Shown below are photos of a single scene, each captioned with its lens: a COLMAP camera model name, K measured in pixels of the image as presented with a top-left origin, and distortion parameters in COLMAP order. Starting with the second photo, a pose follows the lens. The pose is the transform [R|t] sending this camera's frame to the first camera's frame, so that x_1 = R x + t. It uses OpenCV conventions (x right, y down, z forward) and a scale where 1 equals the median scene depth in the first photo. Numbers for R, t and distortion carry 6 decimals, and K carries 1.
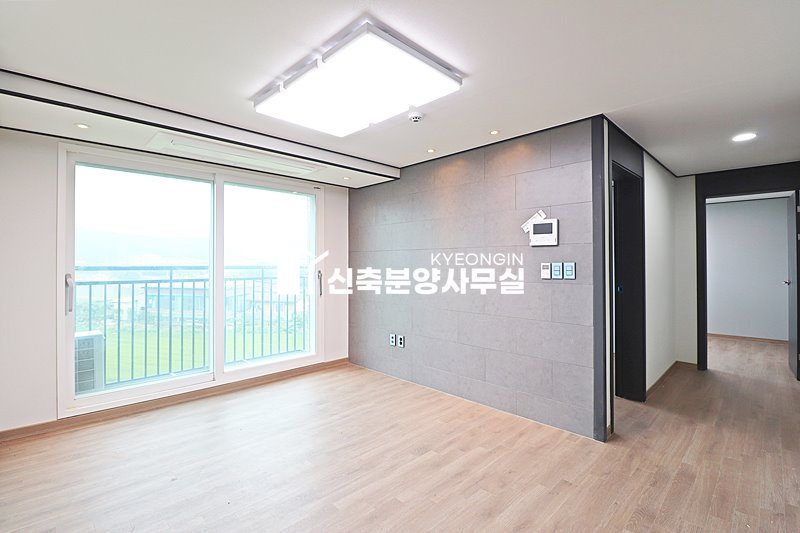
lens RADIAL K [[374.6, 0, 404.9], [0, 374.6, 254.6], [0, 0, 1]] dist [-0.005289, -0.009878]
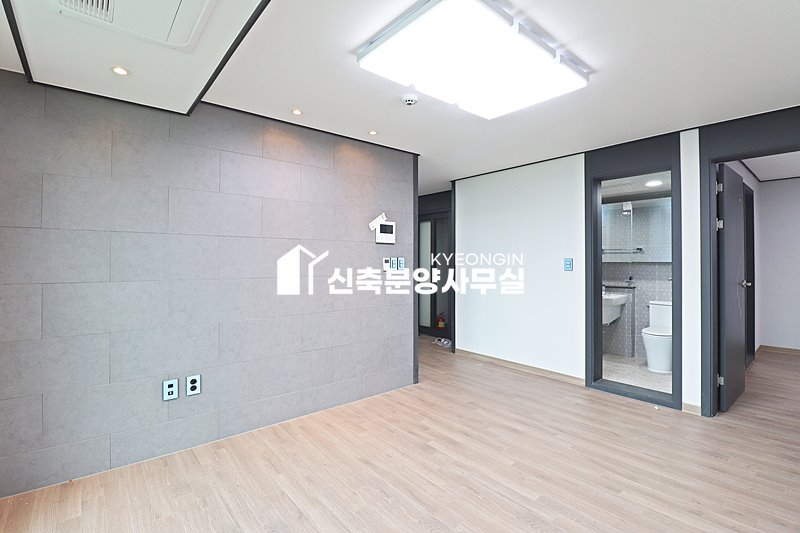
lens RADIAL K [[374.6, 0, 401.8], [0, 374.6, 254.6], [0, 0, 1]] dist [-0.005289, -0.009878]
pose [[0.071290, 0.012121, 0.997382, -0.790472], [-0.032582, 0.999421, -0.009817, 0.021351], [-0.996923, -0.031797, 0.071644, 0.841879]]
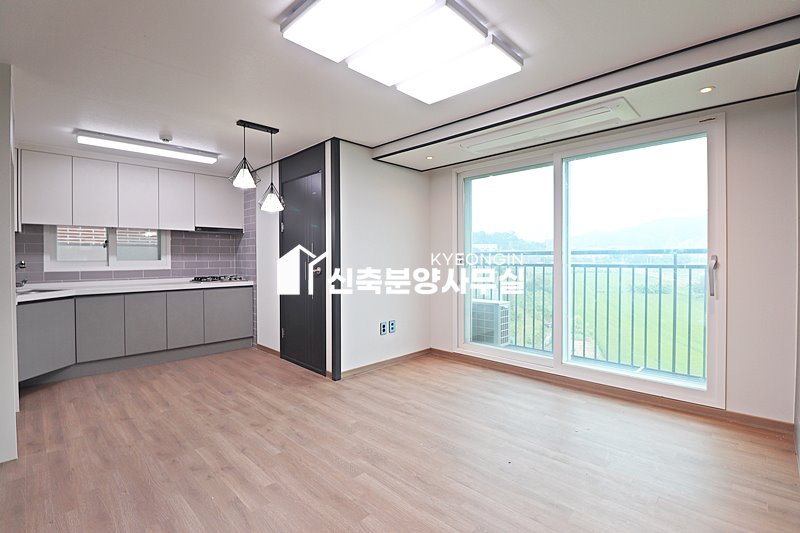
lens RADIAL K [[374.6, 0, 393.3], [0, 374.6, 261.3], [0, 0, 1]] dist [-0.005289, -0.009878]
pose [[-0.005411, 0.020897, -0.999767, 0.551338], [0.033751, 0.999216, 0.020703, 0.030687], [0.999416, -0.033631, -0.006112, 0.716420]]
